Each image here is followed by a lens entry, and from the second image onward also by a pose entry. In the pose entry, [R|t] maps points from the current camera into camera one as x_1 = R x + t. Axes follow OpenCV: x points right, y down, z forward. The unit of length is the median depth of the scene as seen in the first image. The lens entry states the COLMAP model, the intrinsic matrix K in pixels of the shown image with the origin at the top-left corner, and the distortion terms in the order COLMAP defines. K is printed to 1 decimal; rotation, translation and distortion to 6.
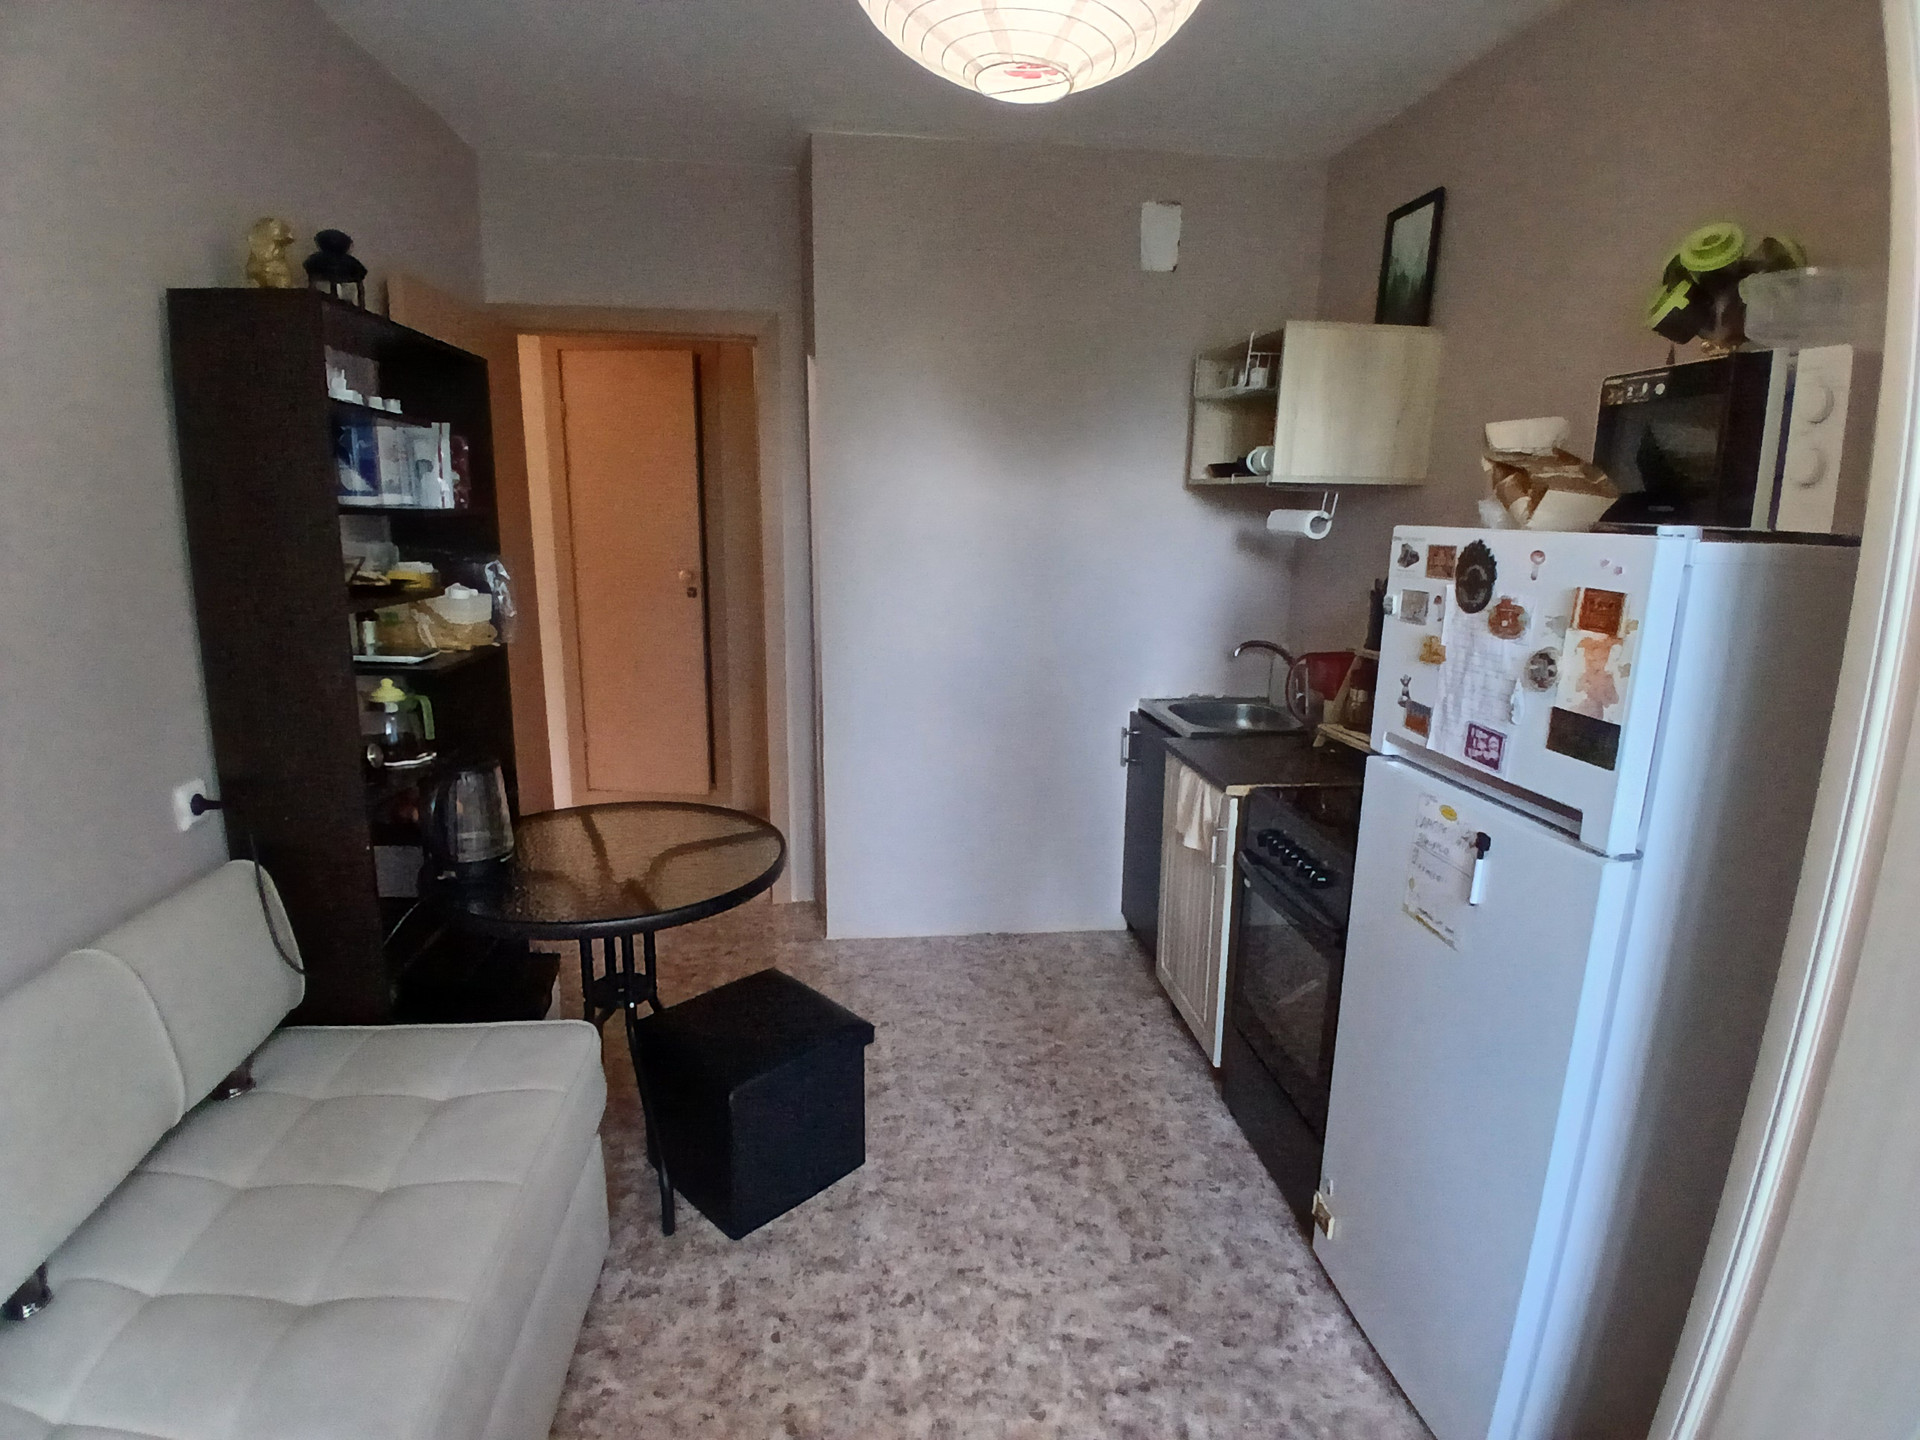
lens RADIAL K [[959.5, 0, 942.5], [0, 959.5, 703.7], [0, 0, 1]] dist [-0.015022, -0.028373]
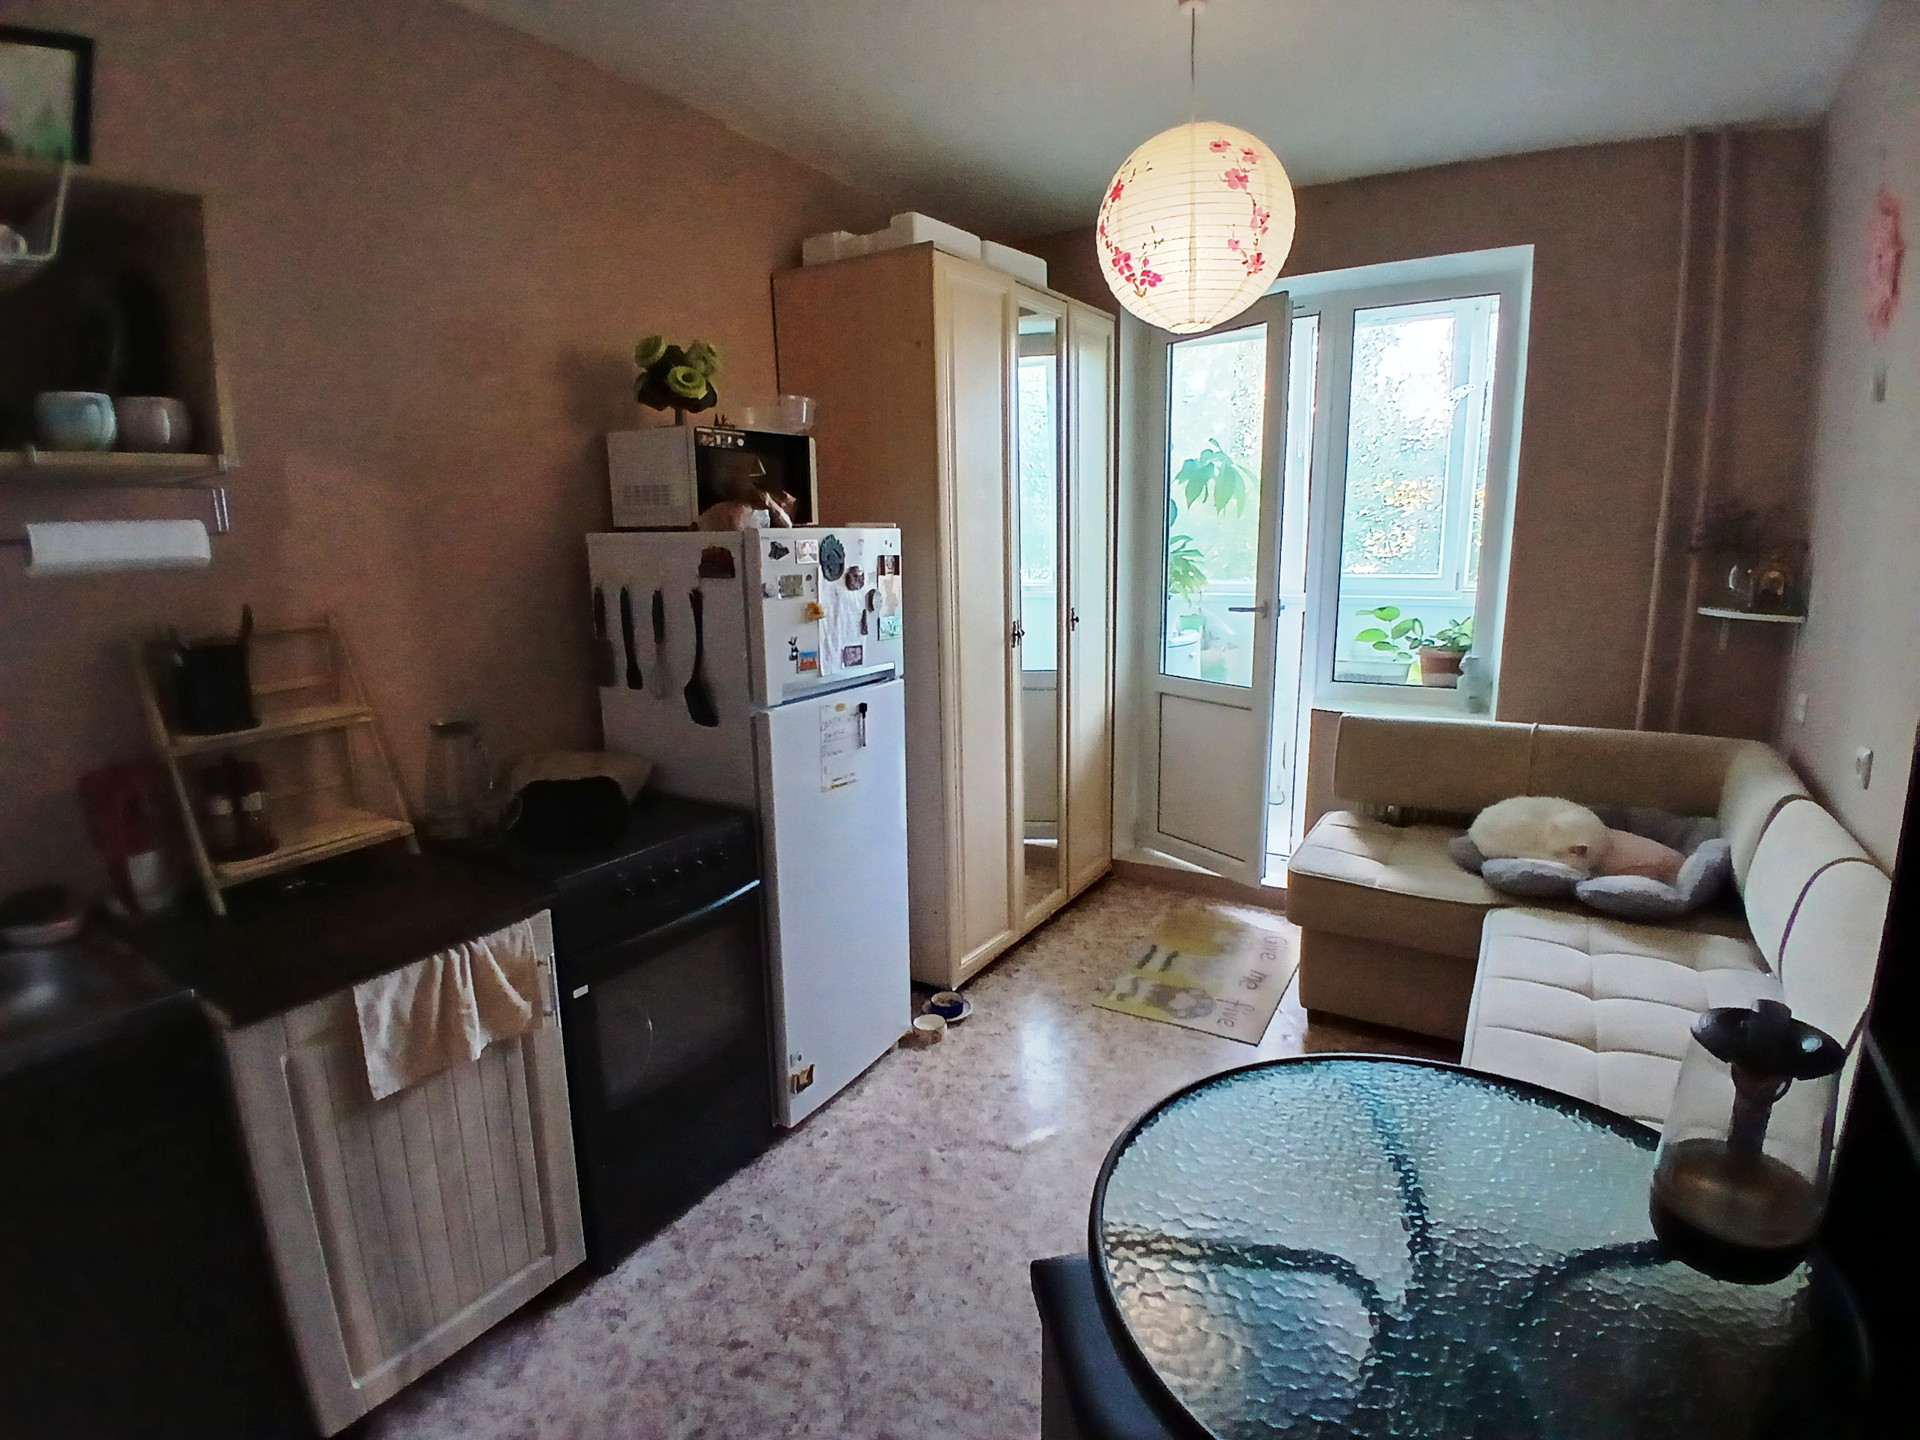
lens RADIAL K [[959.5, 0, 972.4], [0, 959.5, 708.4], [0, 0, 1]] dist [-0.015022, -0.028373]
pose [[-0.806183, -0.111739, 0.581020, -0.386573], [0.116493, 0.932806, 0.341030, -0.271415], [-0.580085, 0.342617, -0.738996, 1.384720]]
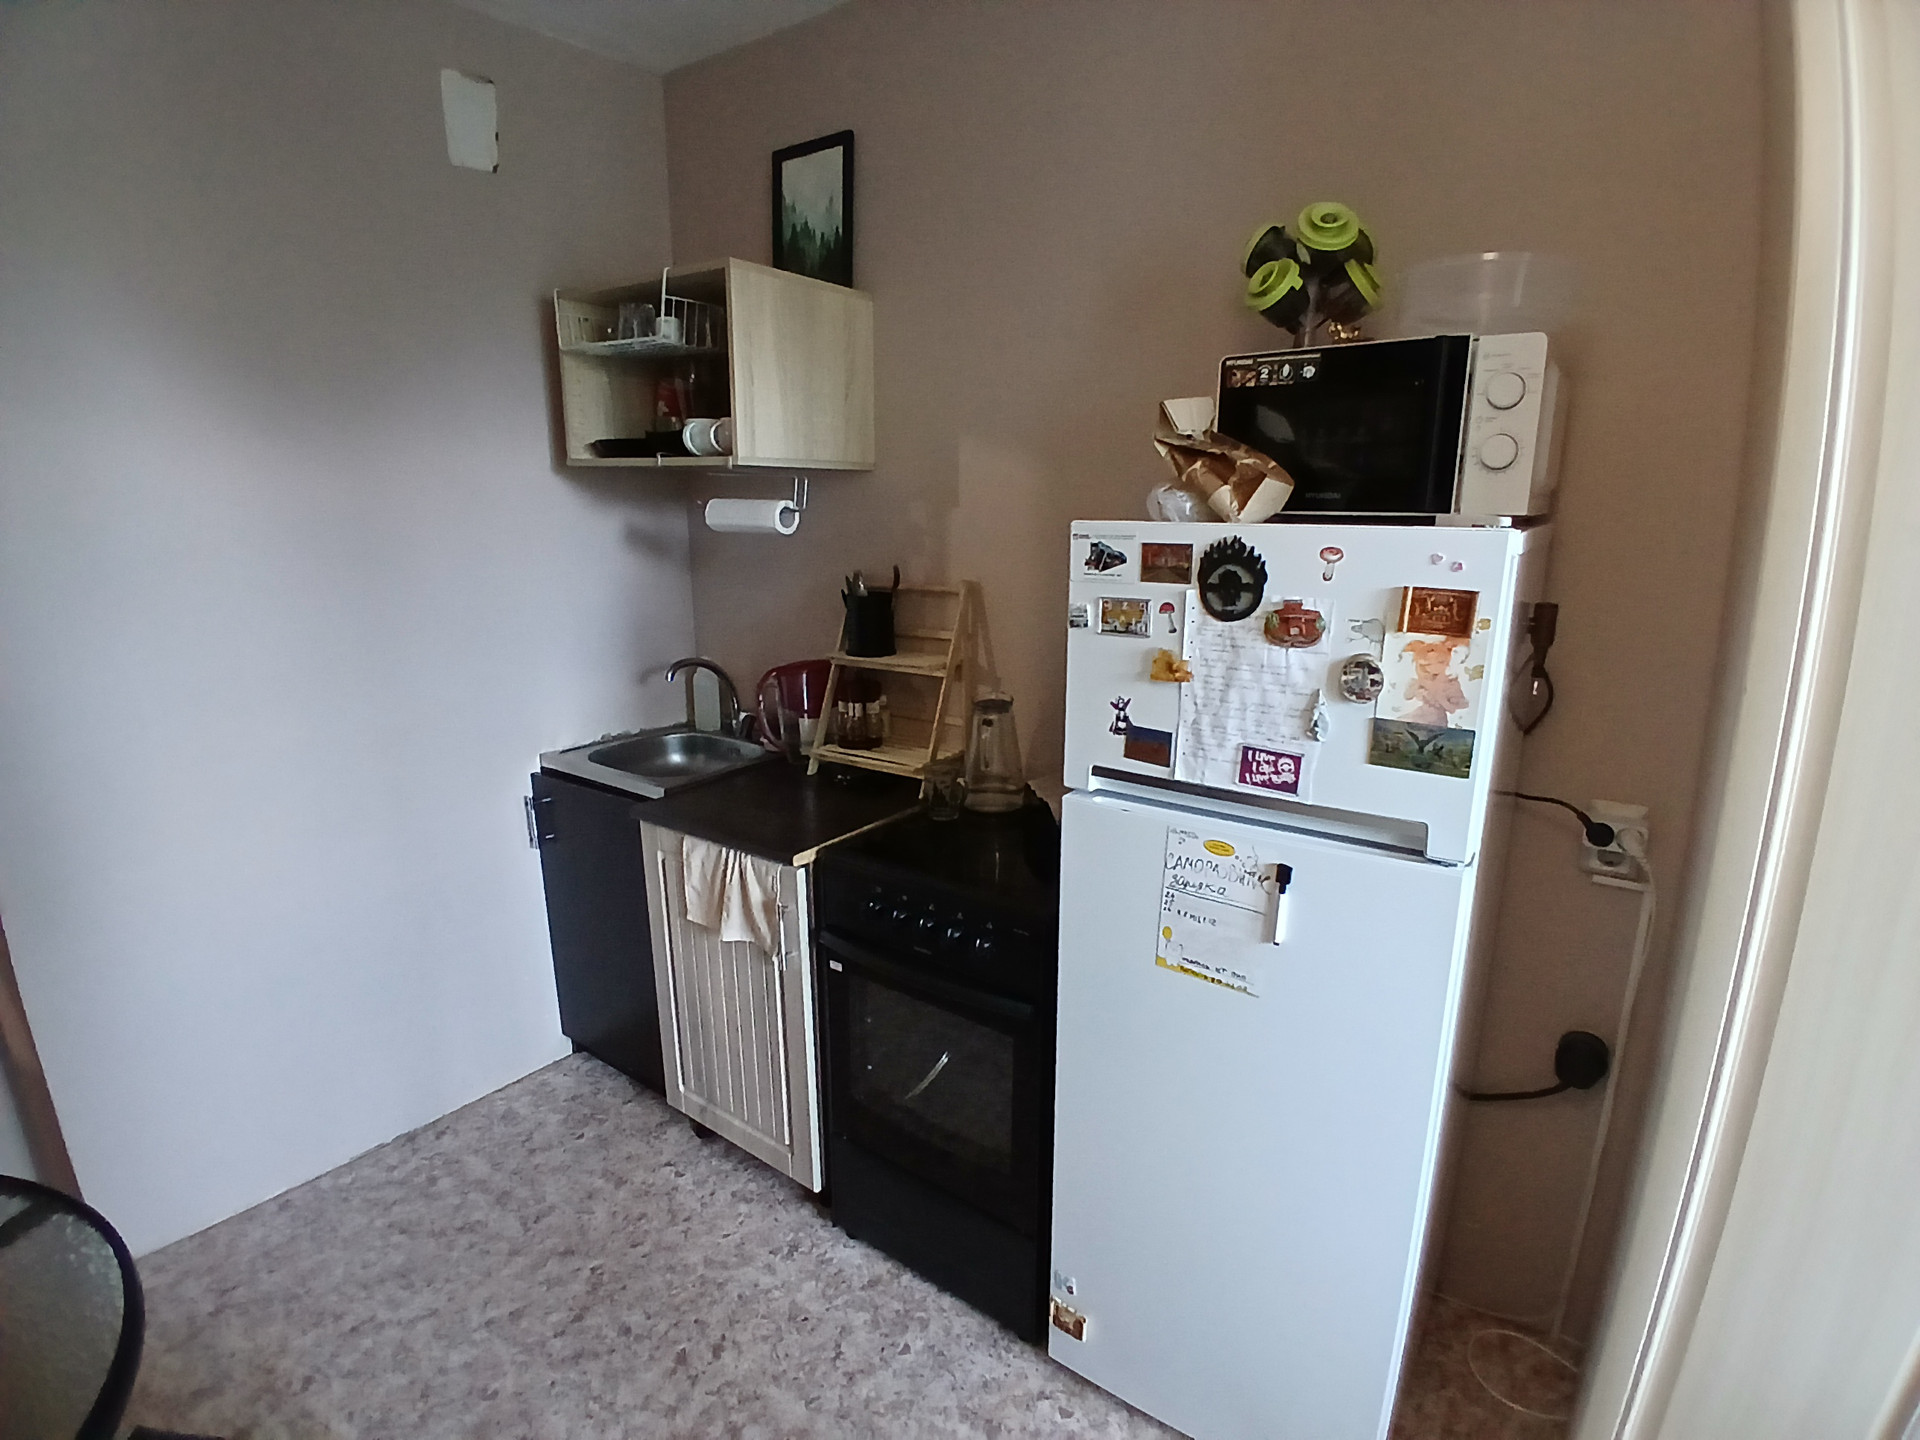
lens RADIAL K [[959.5, 0, 967.3], [0, 959.5, 710.2], [0, 0, 1]] dist [-0.015022, -0.028373]
pose [[0.666019, -0.174901, 0.725140, -0.162005], [0.155851, 0.983296, 0.094023, -0.087433], [-0.729472, 0.050392, 0.682152, 0.379264]]
